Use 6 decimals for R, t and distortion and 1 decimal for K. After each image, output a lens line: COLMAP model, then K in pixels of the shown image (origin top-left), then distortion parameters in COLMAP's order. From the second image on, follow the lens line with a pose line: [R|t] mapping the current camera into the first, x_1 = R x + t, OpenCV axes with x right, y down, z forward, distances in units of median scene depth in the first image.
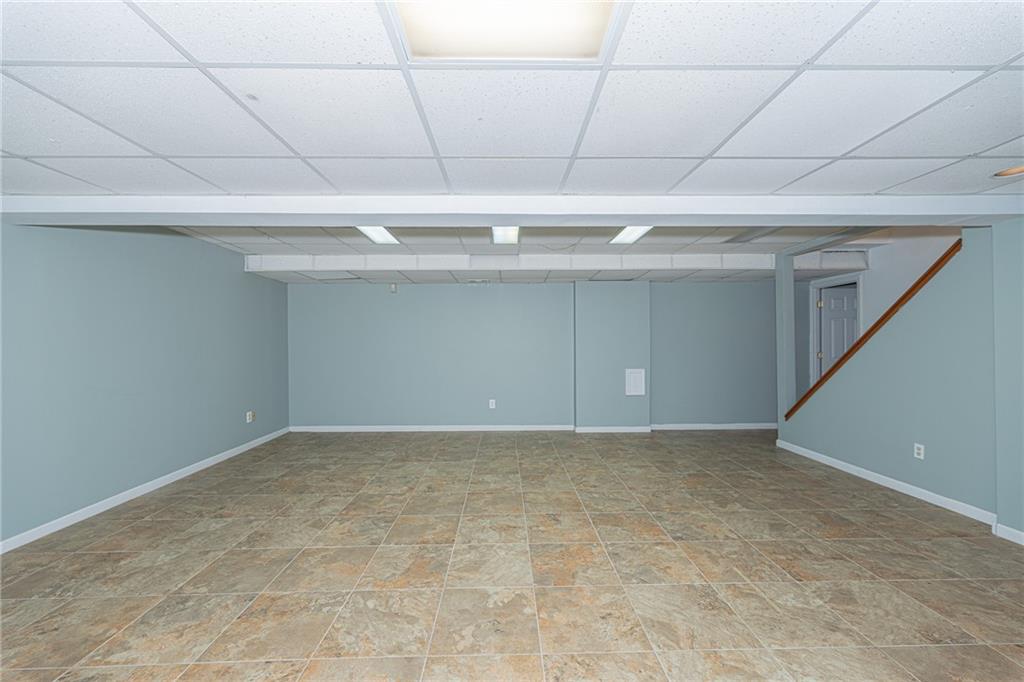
lens RADIAL K [[411.6, 0, 512.0], [0, 411.6, 341.0], [0, 0, 1]] dist [0.000675, 0.000013]
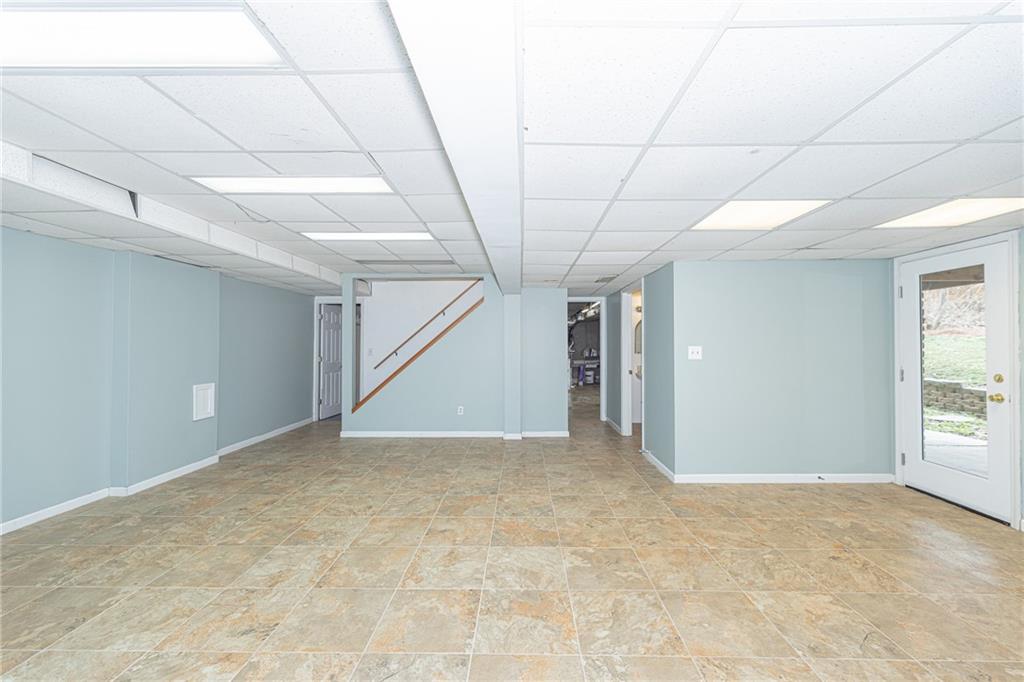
lens RADIAL K [[411.6, 0, 512.0], [0, 411.6, 341.0], [0, 0, 1]] dist [0.000675, 0.000013]
pose [[0.045193, 0.013777, 0.998883, -0.794418], [-0.005576, 0.999893, -0.013538, -0.009575], [-0.998963, -0.004958, 0.045265, 0.713347]]
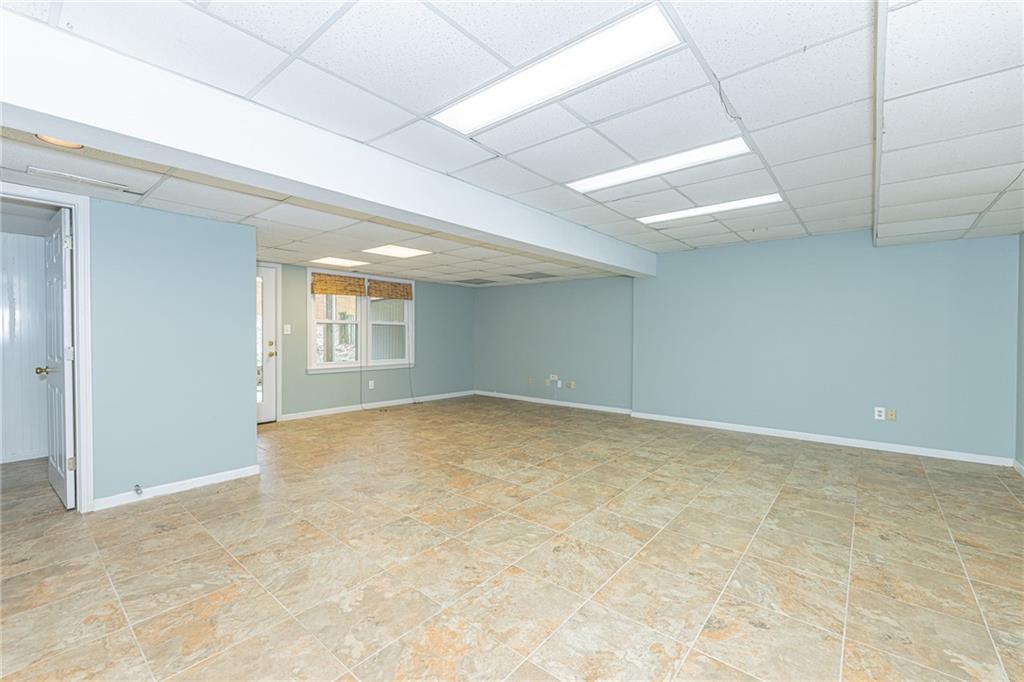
lens RADIAL K [[424.9, 0, 526.4], [0, 424.9, 340.9], [0, 0, 1]] dist [-0.002096, -0.000080]
pose [[-0.638436, 0.019572, -0.769426, 0.824020], [0.004203, 0.999750, 0.021943, 0.011566], [0.769663, 0.010776, -0.638359, 1.544182]]
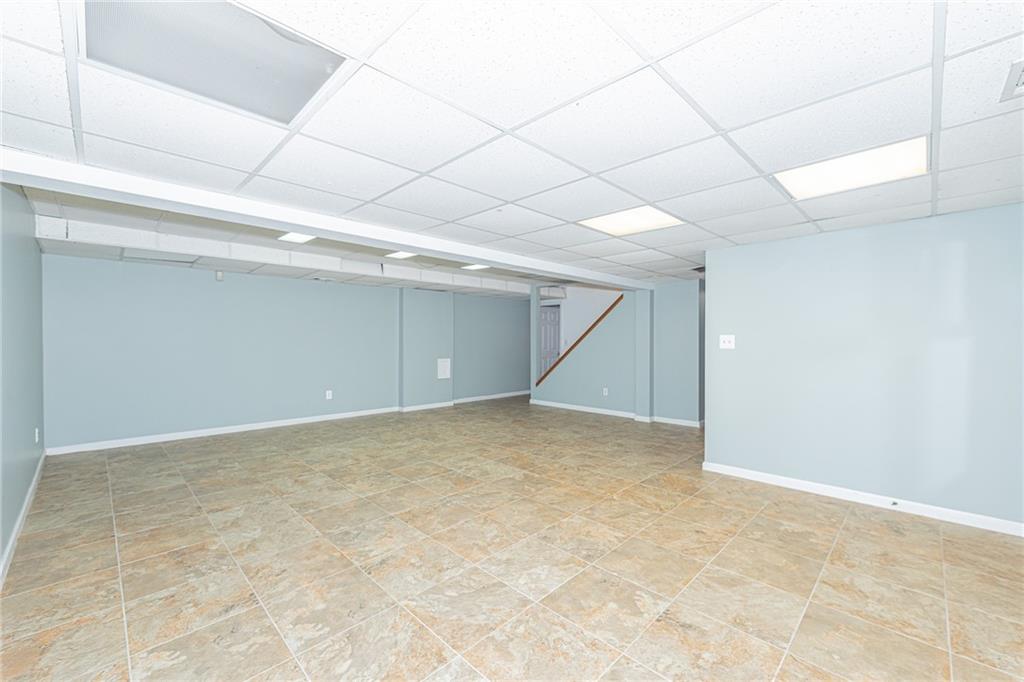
lens RADIAL K [[411.6, 0, 512.0], [0, 411.6, 341.0], [0, 0, 1]] dist [0.000675, 0.000013]
pose [[0.722130, 0.006257, 0.691729, -0.827805], [-0.012275, 0.999918, 0.003769, 0.005587], [-0.691649, -0.011213, 0.722147, -0.188142]]
